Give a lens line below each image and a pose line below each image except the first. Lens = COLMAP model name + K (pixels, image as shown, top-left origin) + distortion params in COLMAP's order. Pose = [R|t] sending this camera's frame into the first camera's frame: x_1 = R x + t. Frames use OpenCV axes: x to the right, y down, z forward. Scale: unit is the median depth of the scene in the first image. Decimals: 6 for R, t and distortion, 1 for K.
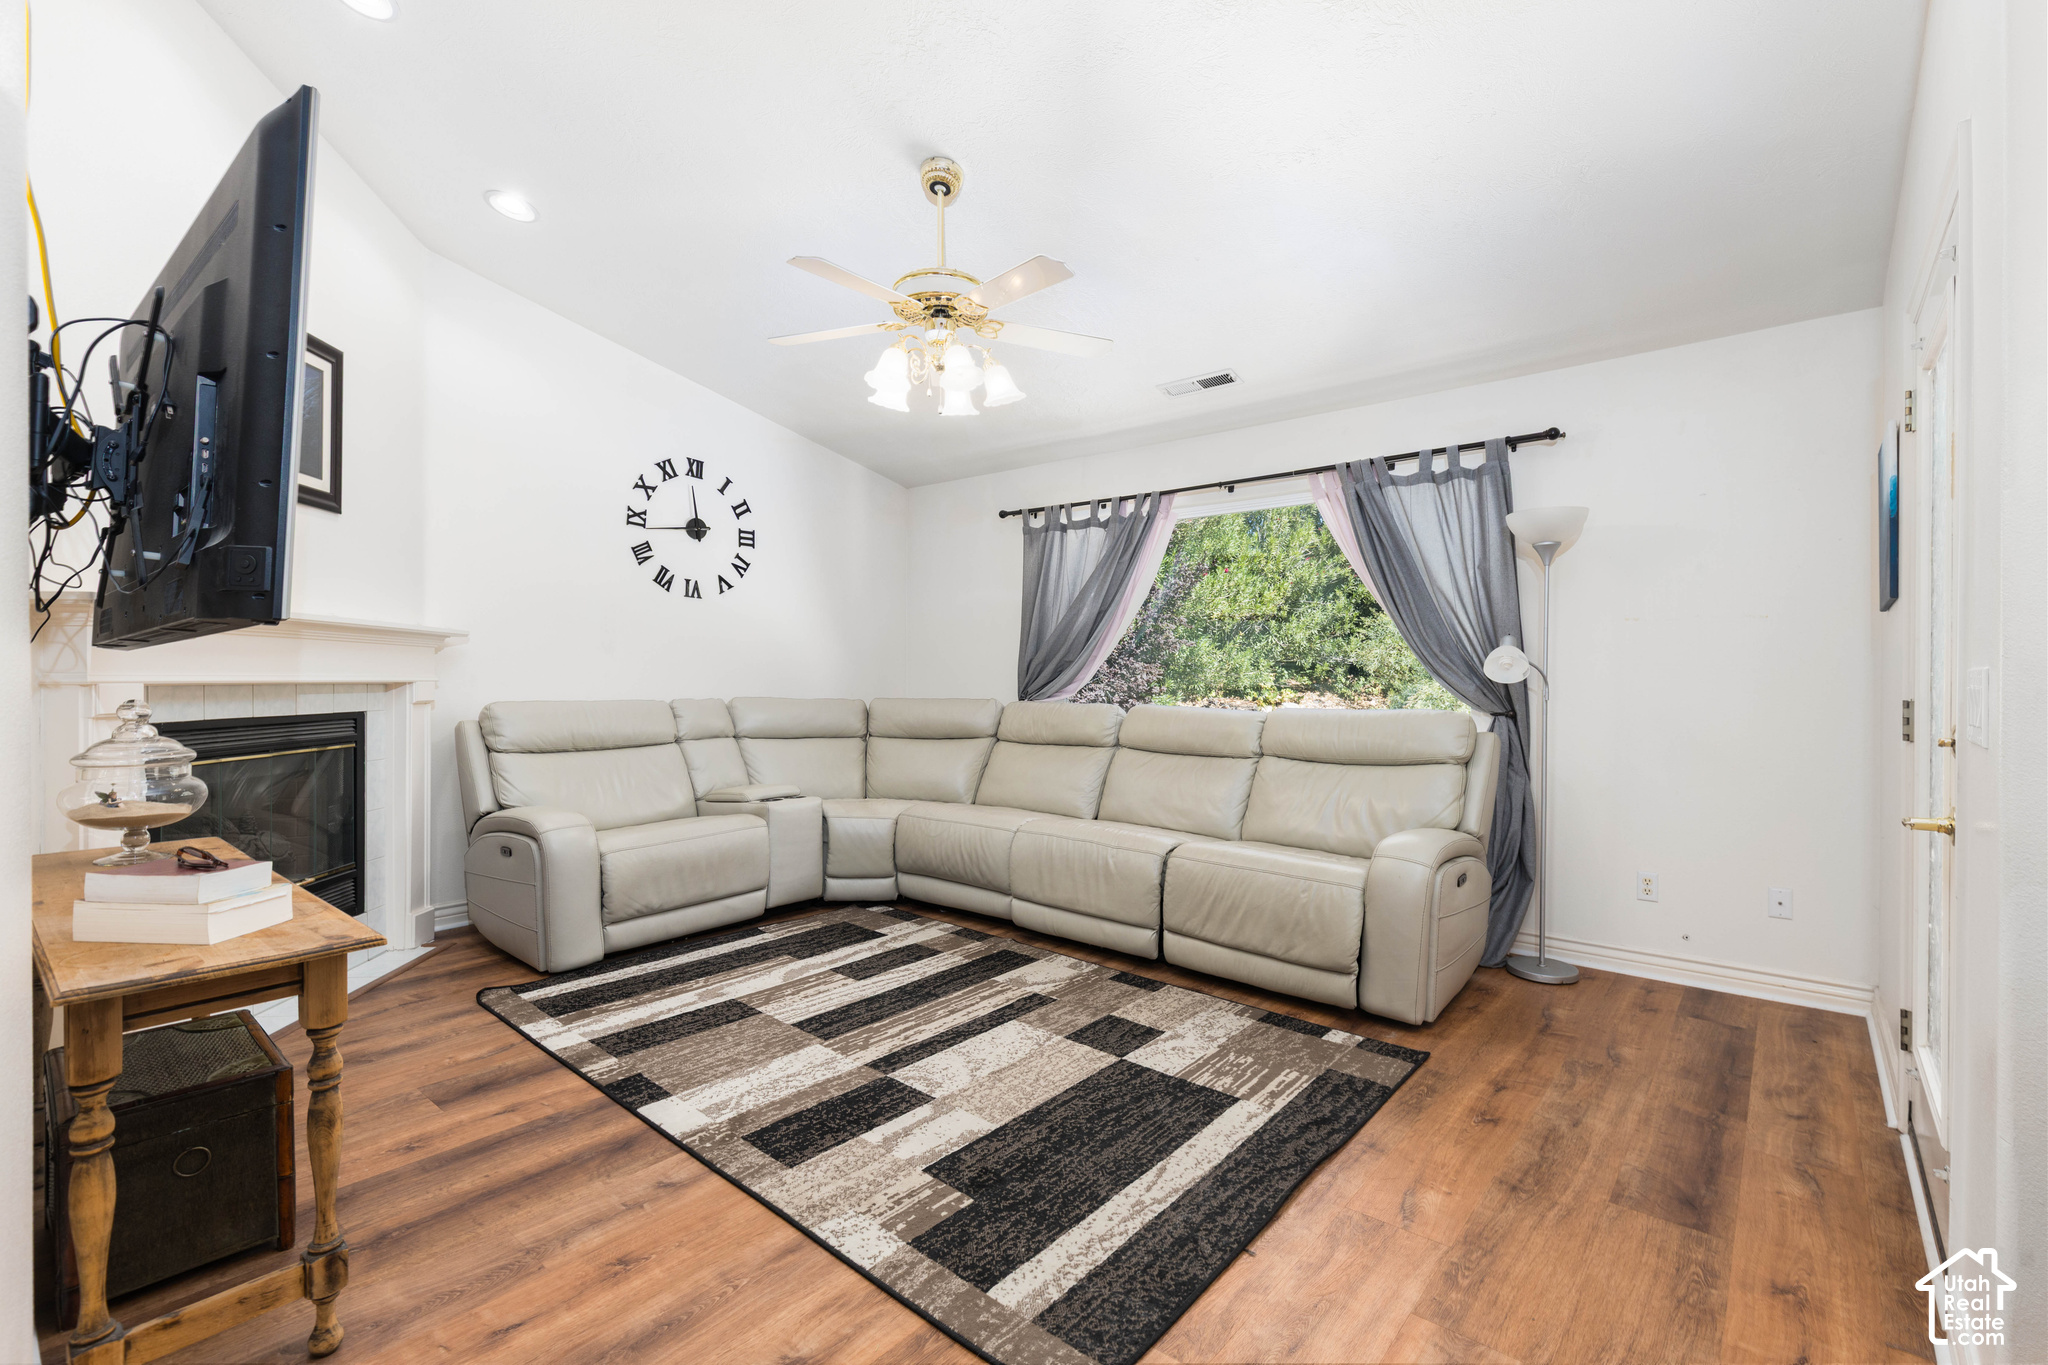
lens RADIAL K [[910.9, 0, 1029.1], [0, 910.9, 684.2], [0, 0, 1]] dist [0.003089, -0.000141]
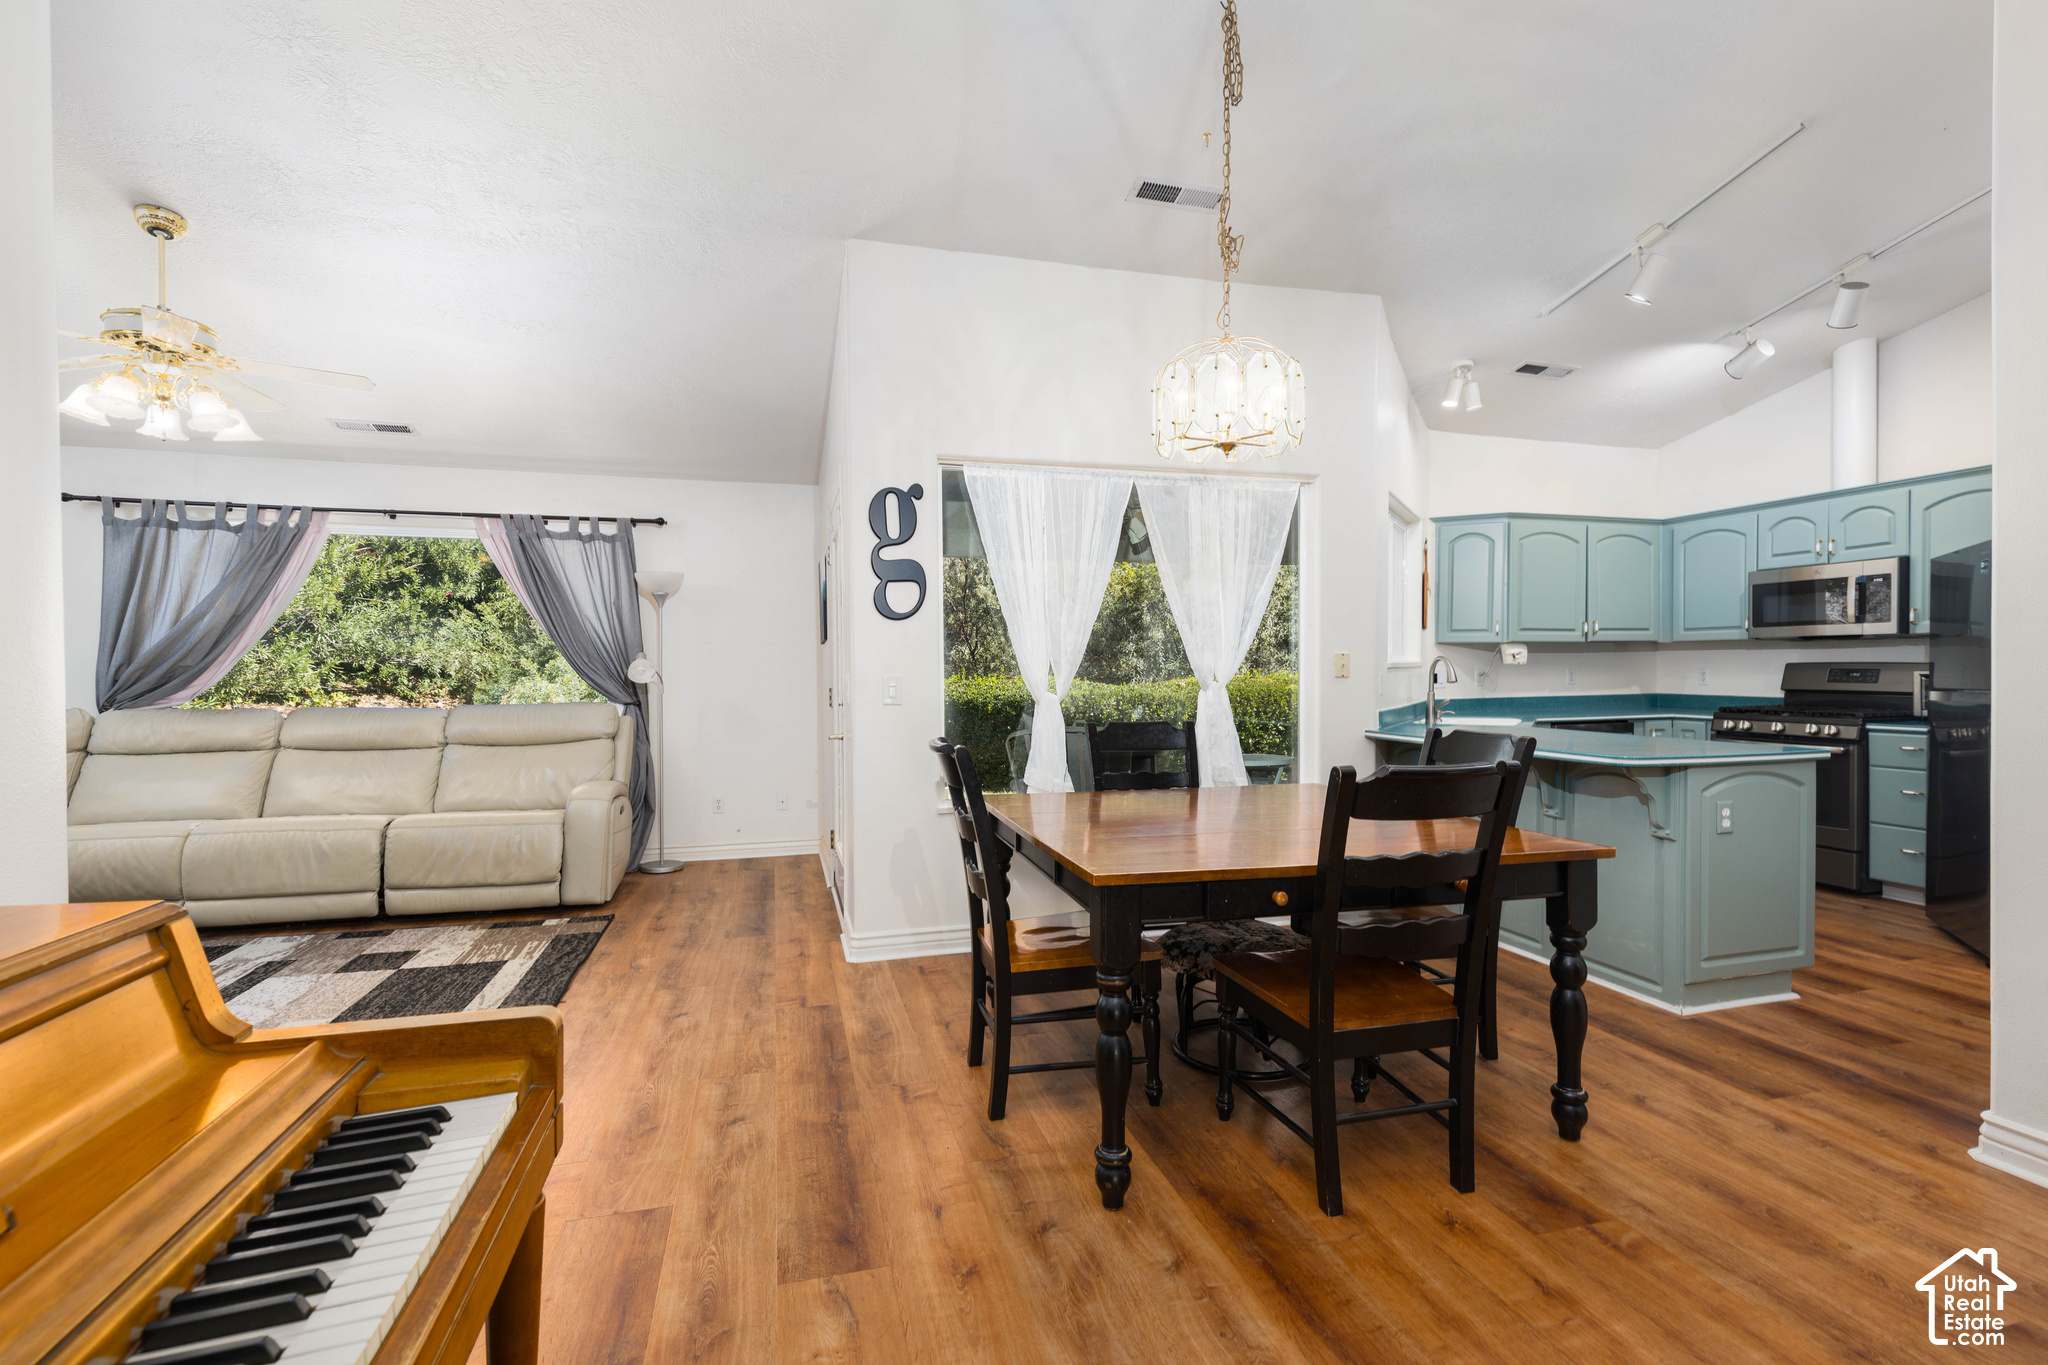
lens RADIAL K [[910.9, 0, 1029.1], [0, 910.9, 684.2], [0, 0, 1]] dist [0.003089, -0.000141]
pose [[0.562968, -0.015144, 0.826340, -0.370268], [0.014488, 0.999859, 0.008453, -0.002645], [-0.826351, 0.007213, 0.563109, -0.401487]]
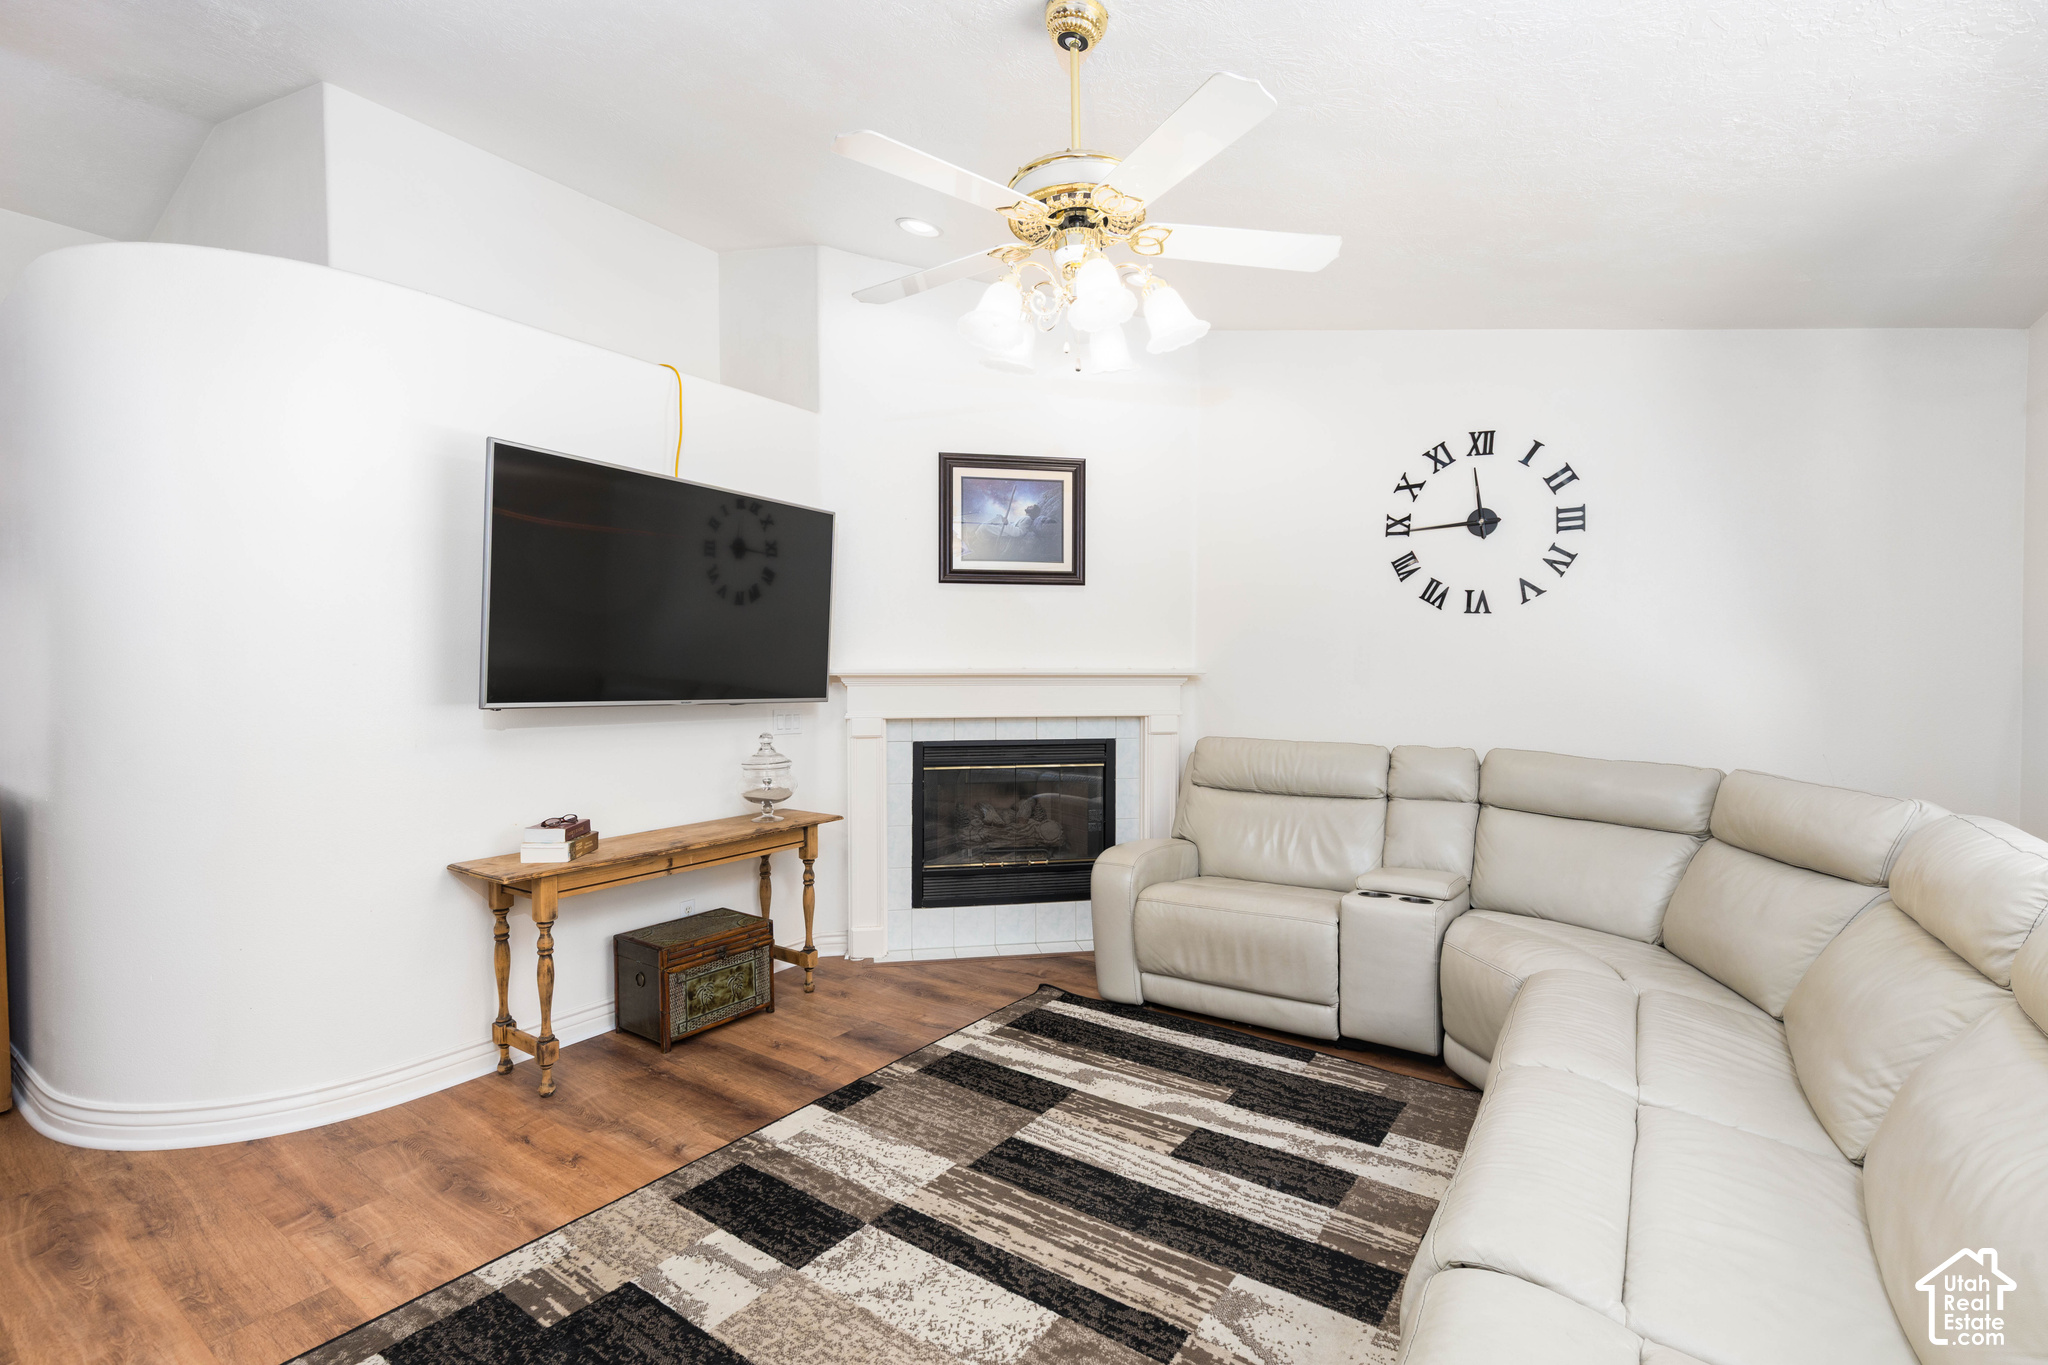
lens RADIAL K [[910.9, 0, 1029.1], [0, 910.9, 684.2], [0, 0, 1]] dist [0.003089, -0.000141]
pose [[0.093370, 0.012103, -0.995558, 0.513993], [-0.006467, 0.999912, 0.011549, -0.059990], [0.995610, 0.005360, 0.093440, 0.793492]]
